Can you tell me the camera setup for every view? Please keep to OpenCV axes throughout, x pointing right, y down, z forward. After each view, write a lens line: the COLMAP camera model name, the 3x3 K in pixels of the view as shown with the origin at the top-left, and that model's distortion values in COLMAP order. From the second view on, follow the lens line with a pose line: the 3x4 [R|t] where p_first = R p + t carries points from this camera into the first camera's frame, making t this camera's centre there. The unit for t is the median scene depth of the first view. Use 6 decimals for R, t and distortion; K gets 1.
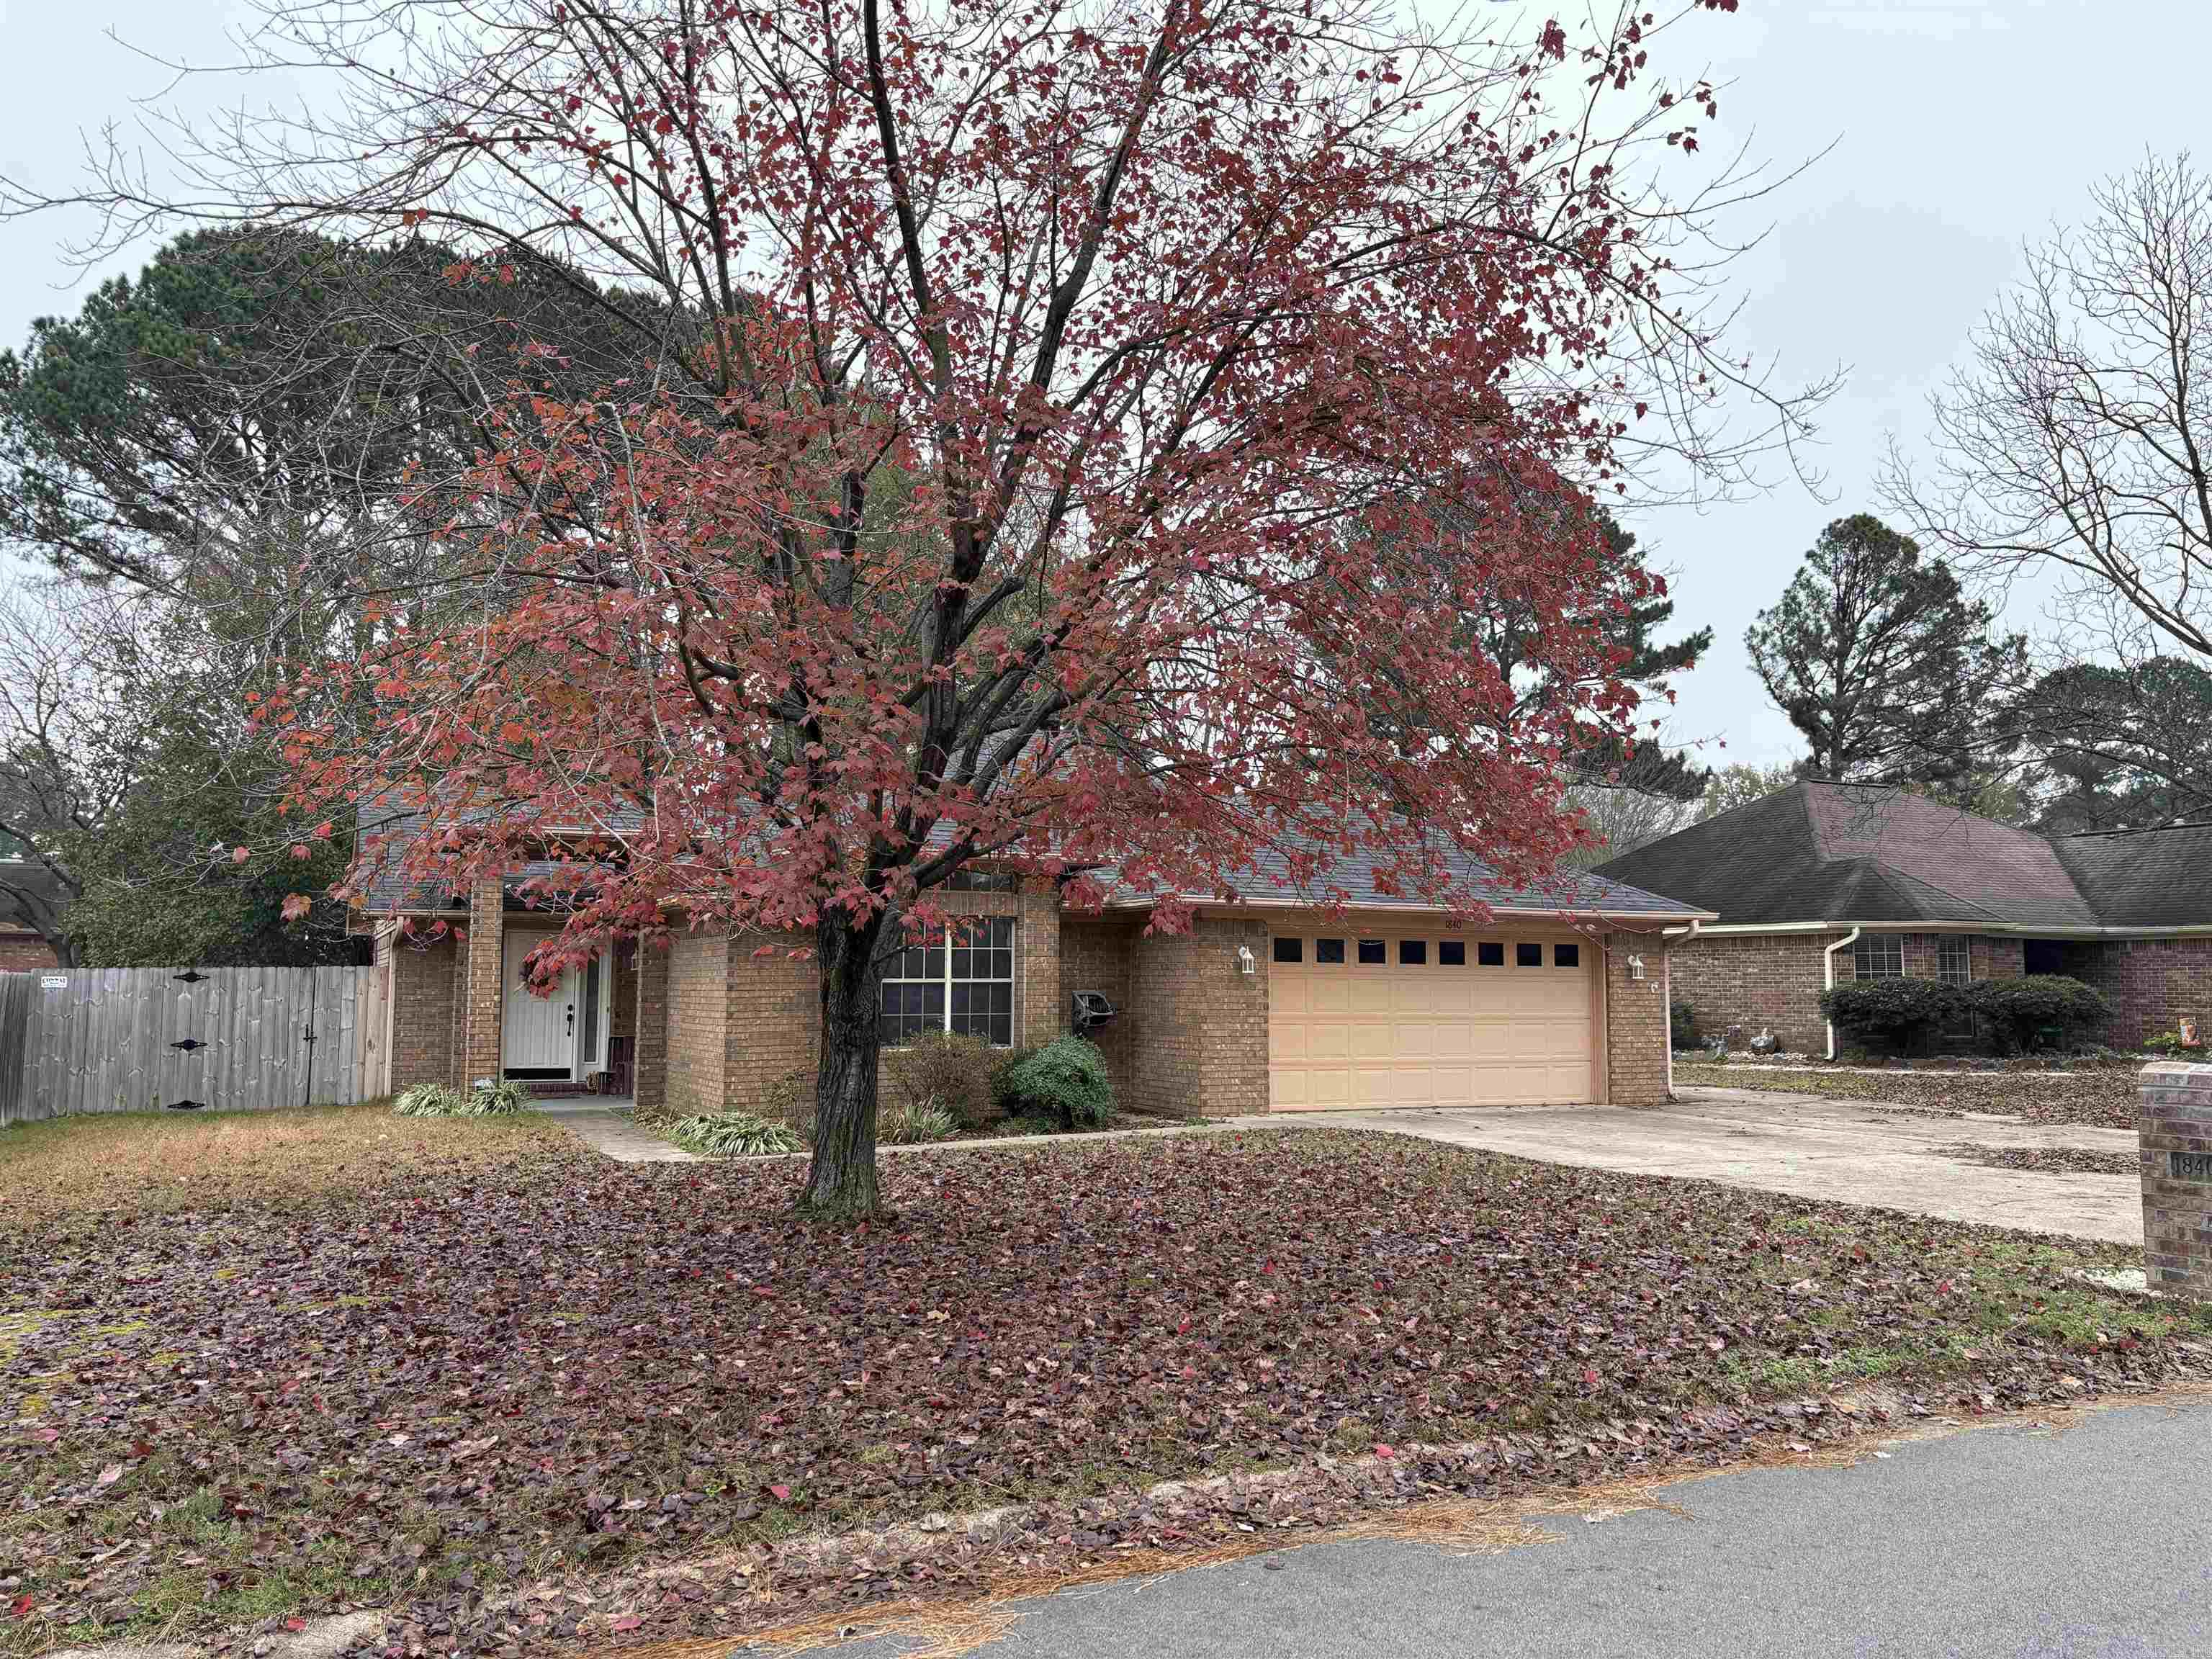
lens RADIAL K [[1678.1, 0, 1104.3], [0, 1678.1, 826.1], [0, 0, 1]] dist [0.037638, -0.020594]
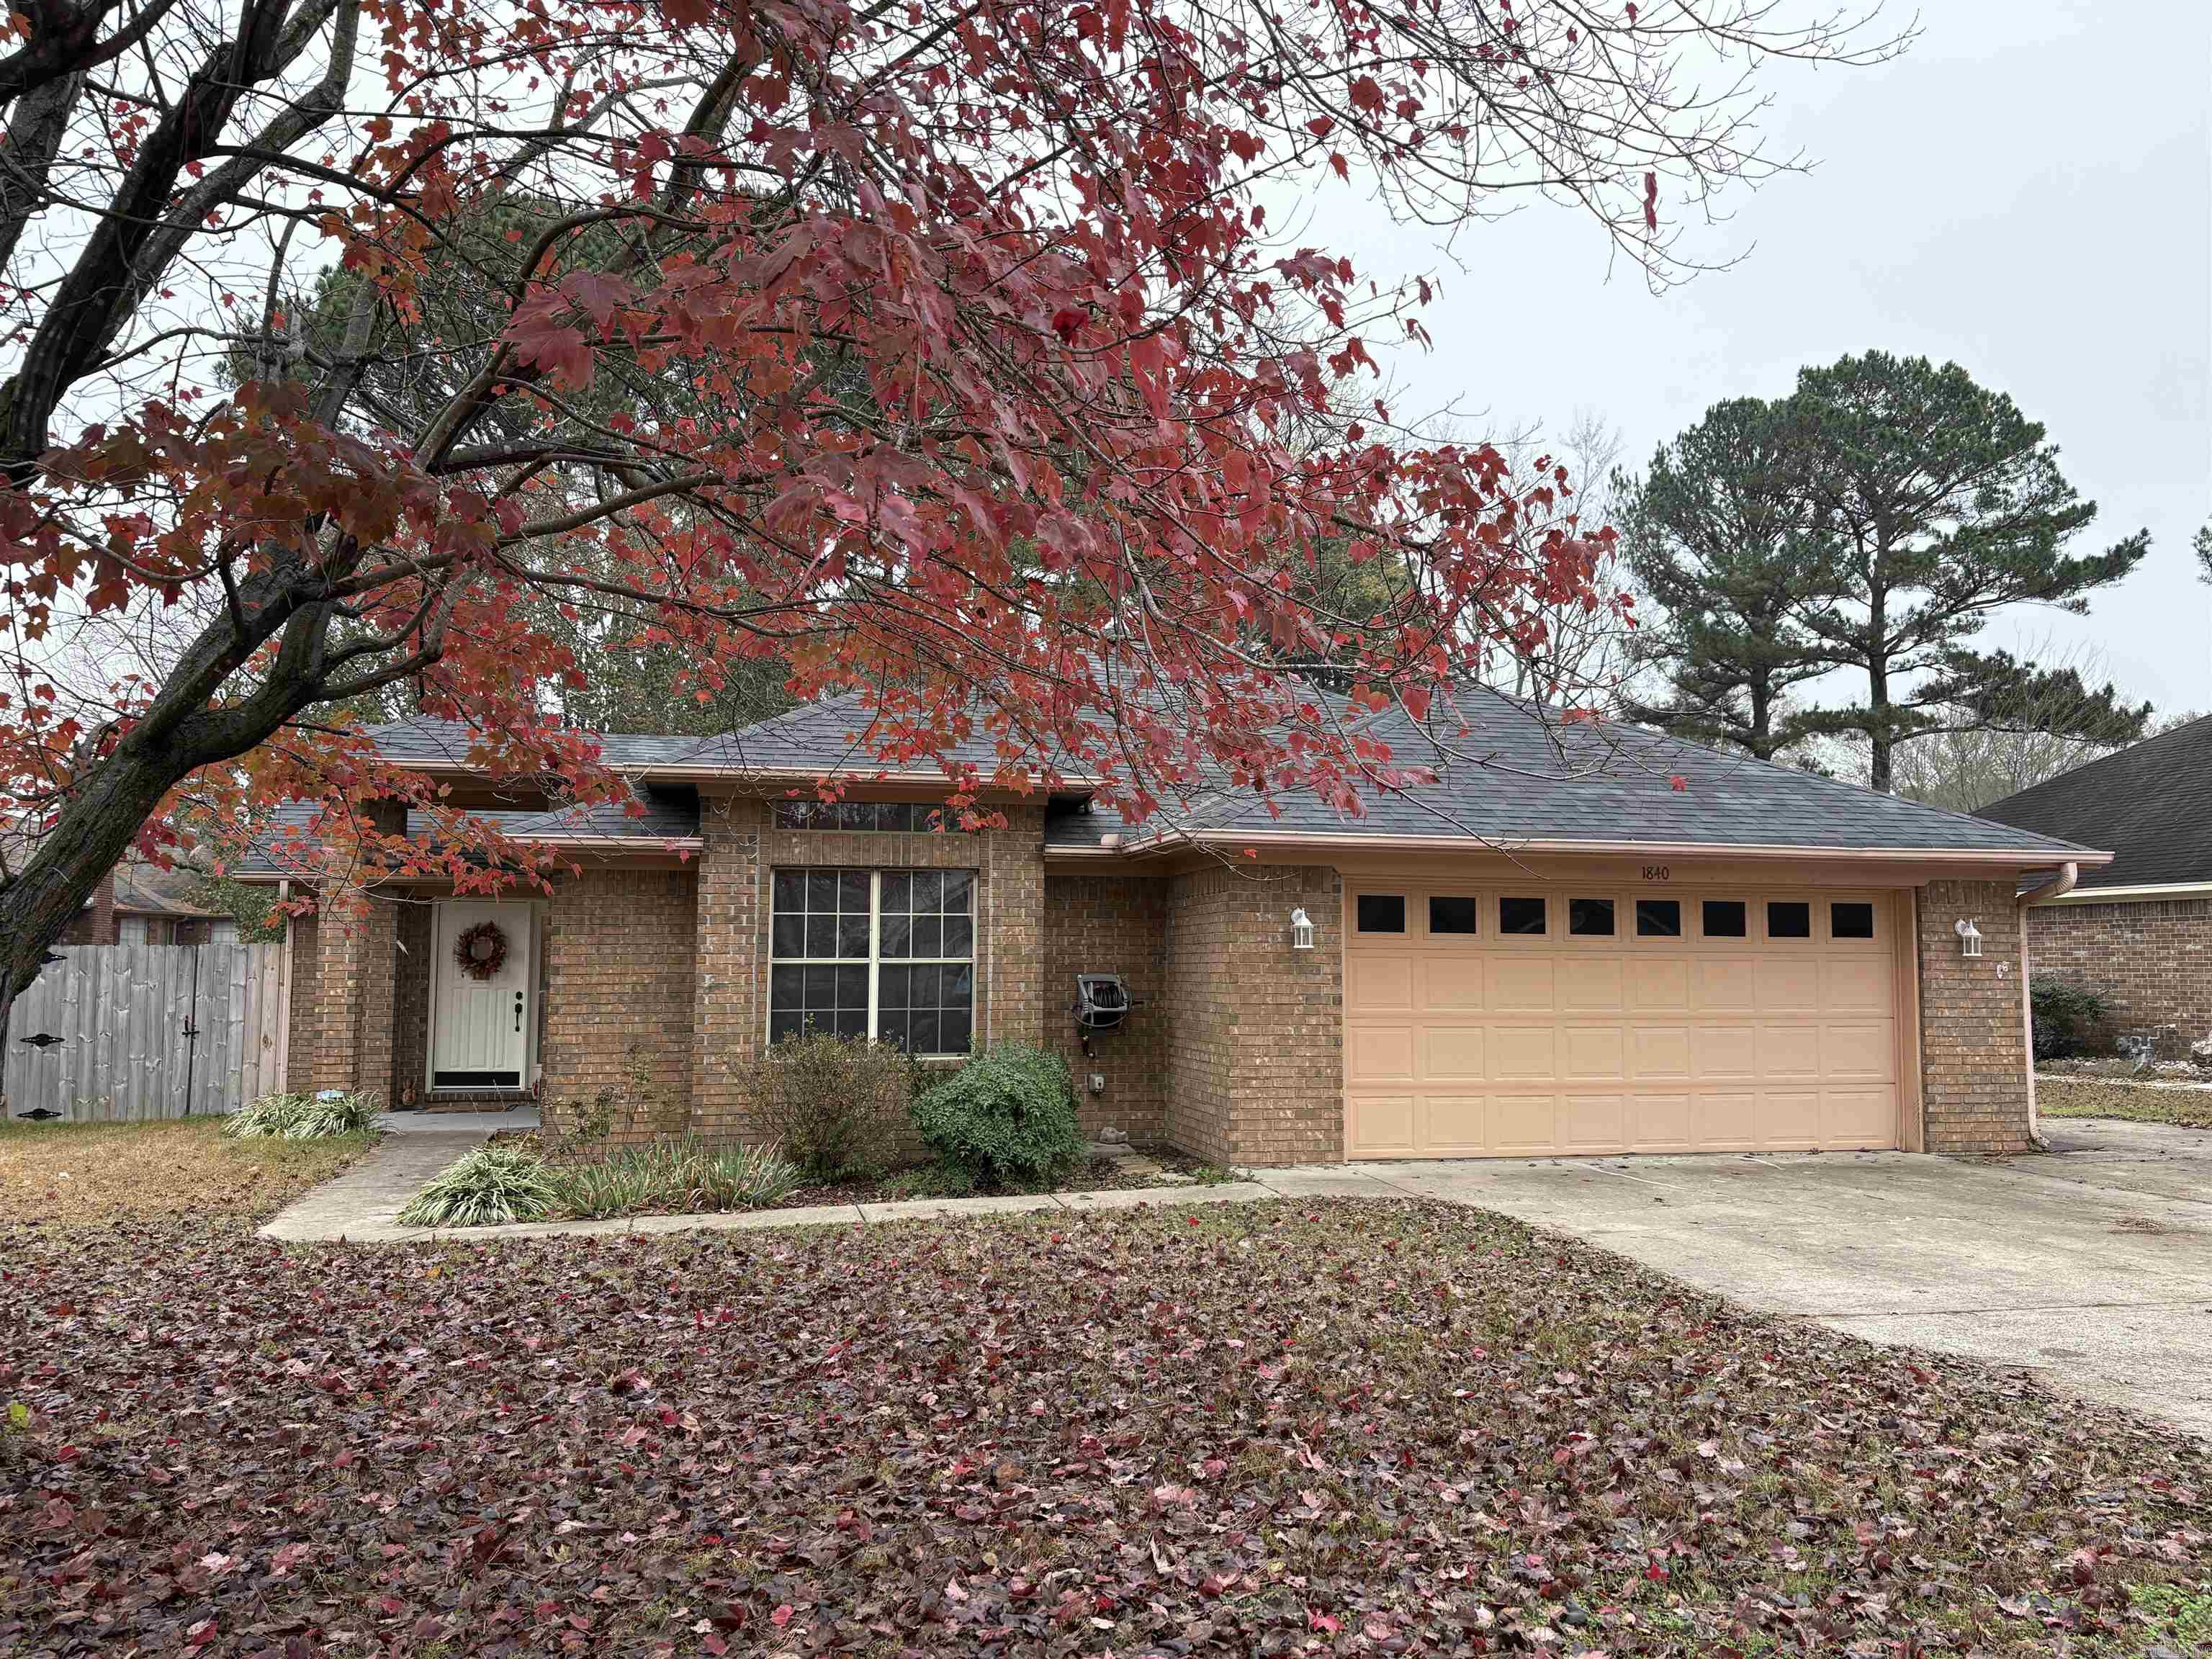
lens RADIAL K [[1678.1, 0, 1109.8], [0, 1678.1, 831.5], [0, 0, 1]] dist [0.037638, -0.020594]
pose [[0.977609, -0.017420, -0.209708, 0.133060], [0.020188, 0.999735, 0.011067, 0.029679], [0.209459, -0.015052, 0.977701, 0.307843]]
